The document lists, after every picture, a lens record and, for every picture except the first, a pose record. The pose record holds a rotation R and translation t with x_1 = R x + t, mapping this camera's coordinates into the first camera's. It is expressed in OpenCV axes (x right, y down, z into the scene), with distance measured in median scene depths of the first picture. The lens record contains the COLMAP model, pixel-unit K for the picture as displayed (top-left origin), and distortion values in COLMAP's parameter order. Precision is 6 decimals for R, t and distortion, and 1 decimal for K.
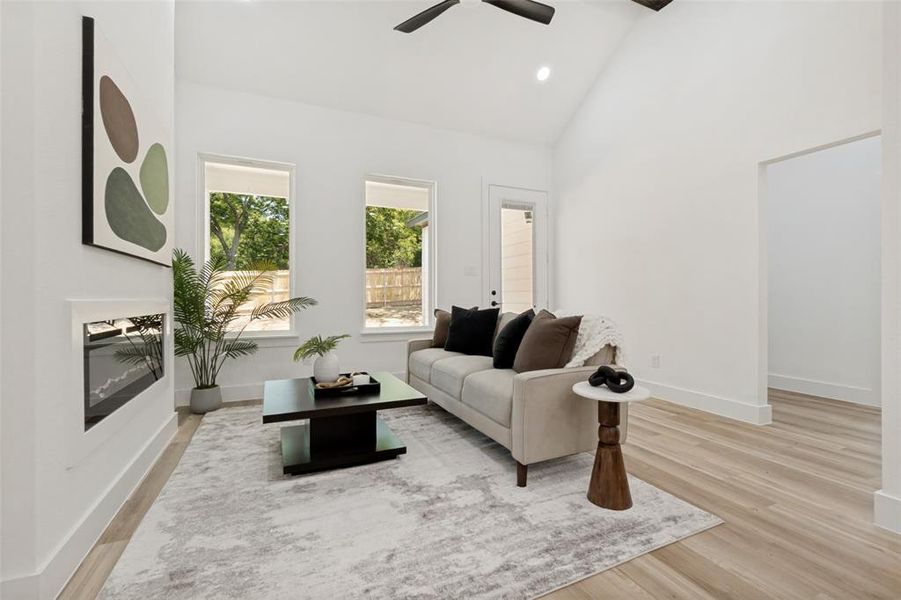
lens RADIAL K [[382.0, 0, 443.6], [0, 382.0, 298.1], [0, 0, 1]] dist [-0.002533, 0.000426]
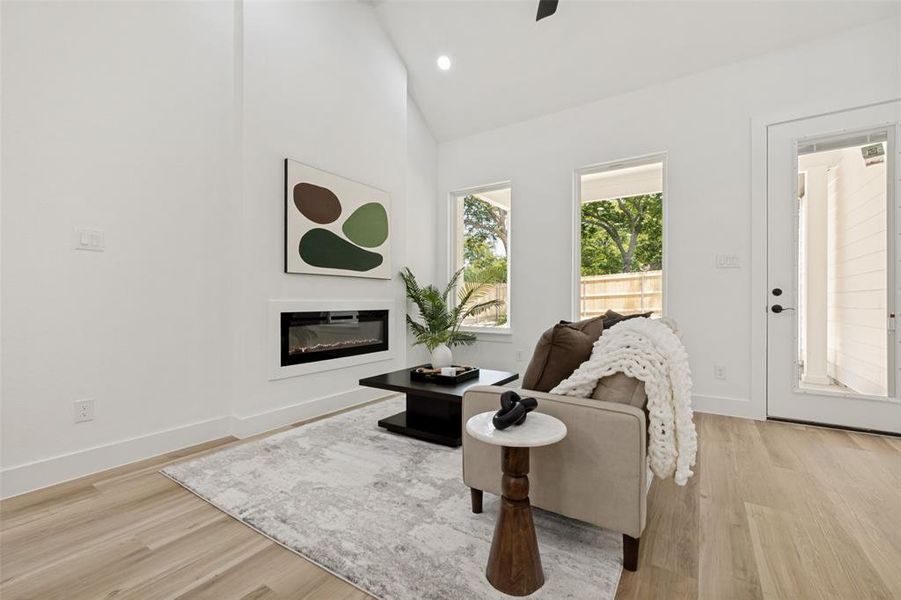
lens RADIAL K [[382.0, 0, 441.3], [0, 382.0, 300.5], [0, 0, 1]] dist [-0.002533, 0.000426]
pose [[0.544037, 0.001366, -0.839060, 0.895749], [-0.000968, 0.999999, 0.001001, 0.001046], [0.839060, 0.000267, 0.544038, 0.445663]]
